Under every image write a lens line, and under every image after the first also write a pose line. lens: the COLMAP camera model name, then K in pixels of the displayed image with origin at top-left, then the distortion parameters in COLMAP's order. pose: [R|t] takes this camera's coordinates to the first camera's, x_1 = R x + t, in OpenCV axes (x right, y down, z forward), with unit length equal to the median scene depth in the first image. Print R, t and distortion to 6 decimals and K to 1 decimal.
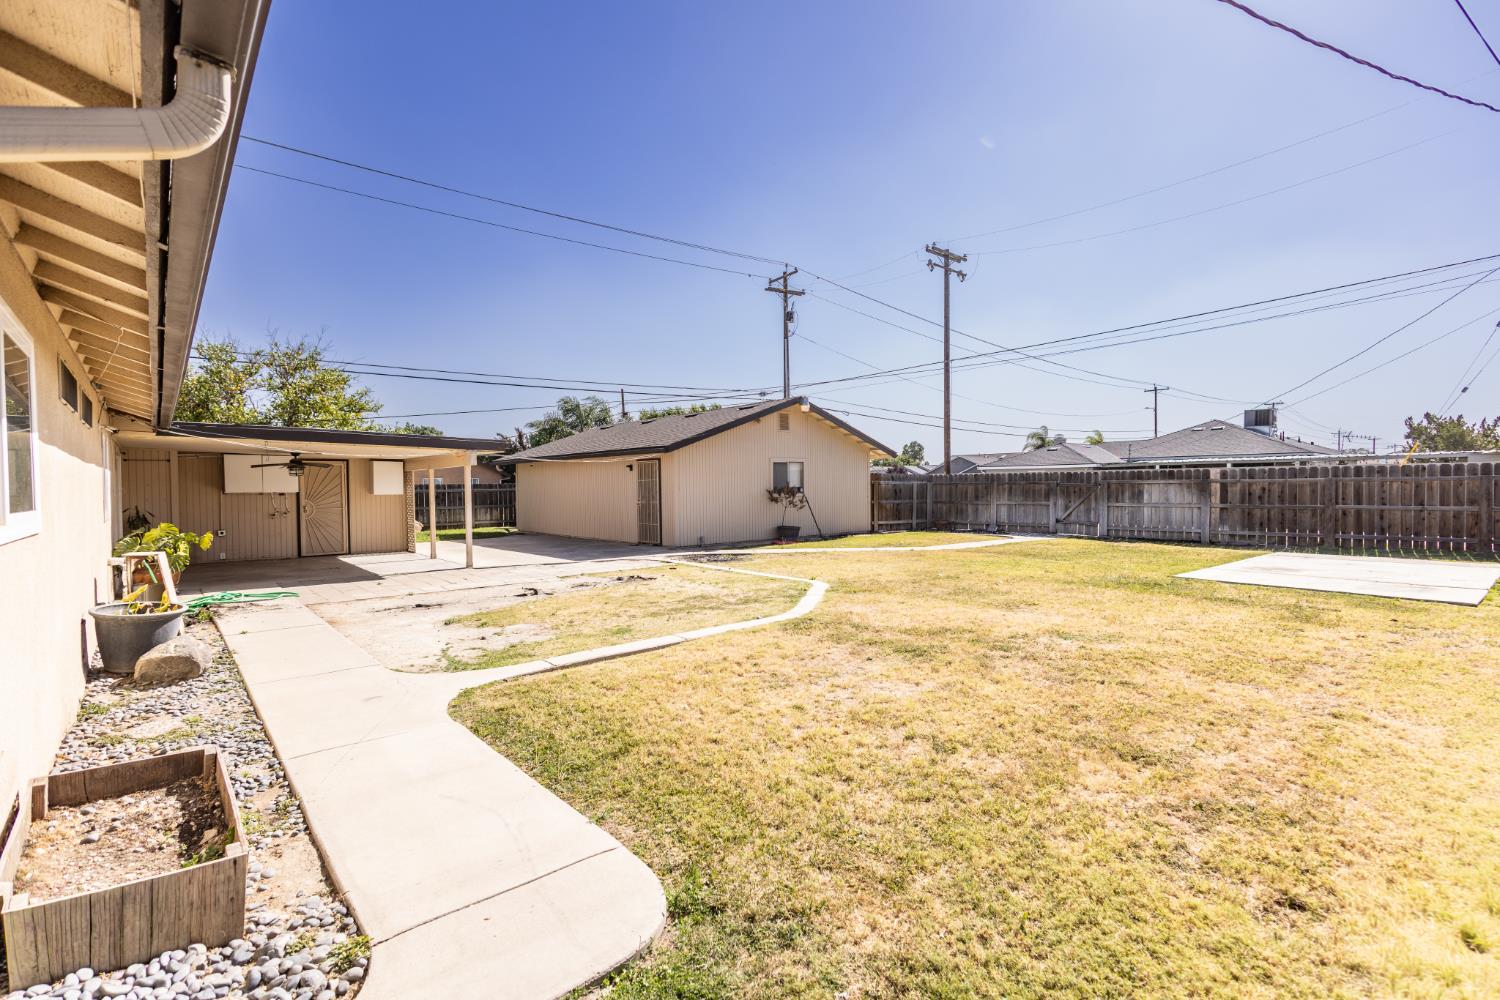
lens RADIAL K [[687.5, 0, 753.9], [0, 687.5, 497.5], [0, 0, 1]] dist [0.019953, -0.005731]
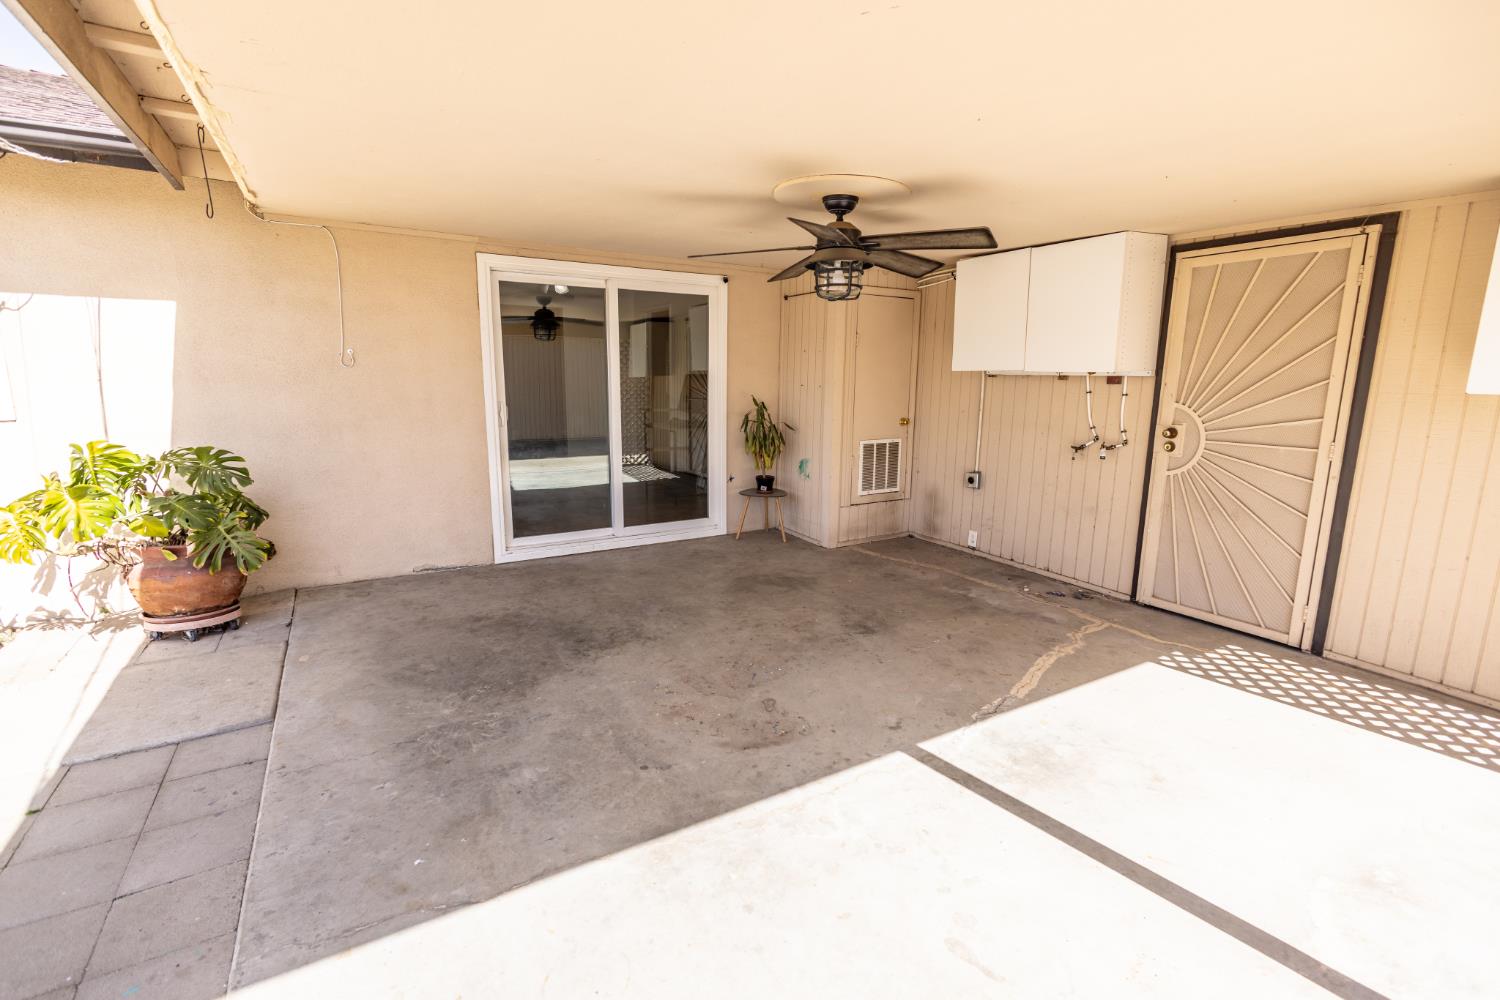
lens RADIAL K [[687.5, 0, 758.9], [0, 687.5, 502.1], [0, 0, 1]] dist [0.019953, -0.005731]
pose [[-0.159050, 0.185535, -0.969680, -0.319931], [-0.032309, 0.980679, 0.192939, -0.005194], [0.986742, 0.062016, -0.149982, 0.796241]]
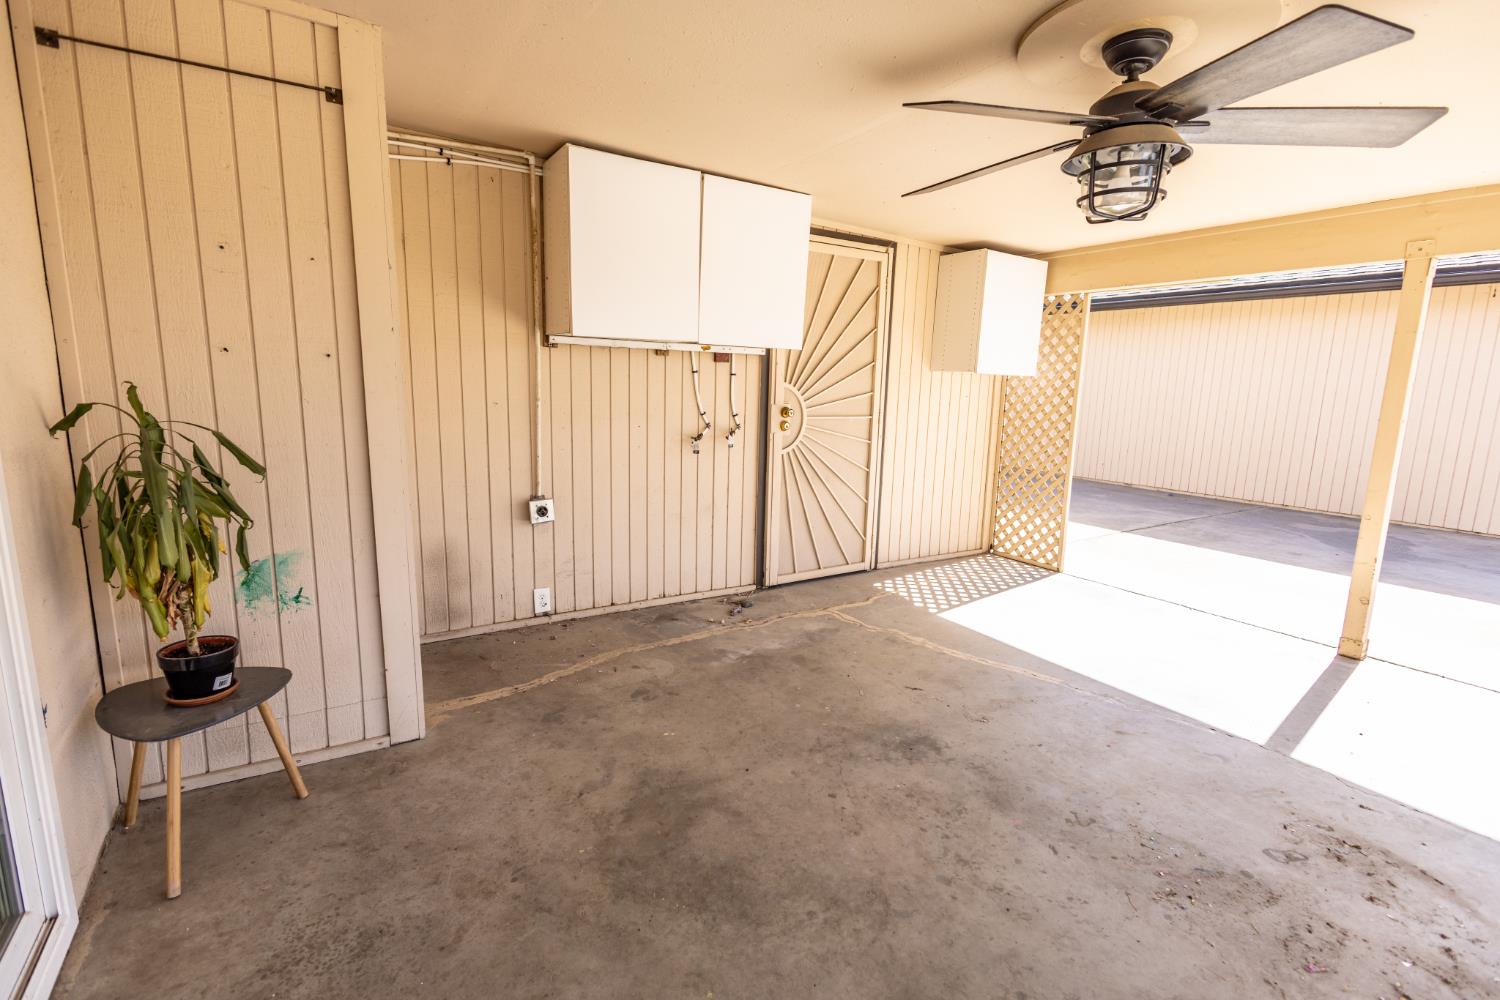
lens RADIAL K [[687.5, 0, 756.6], [0, 687.5, 492.7], [0, 0, 1]] dist [0.019953, -0.005731]
pose [[0.989984, 0.058218, -0.128615, -0.560132], [-0.039366, 0.988716, 0.144536, 0.006684], [0.135578, -0.138025, 0.981105, 0.657009]]
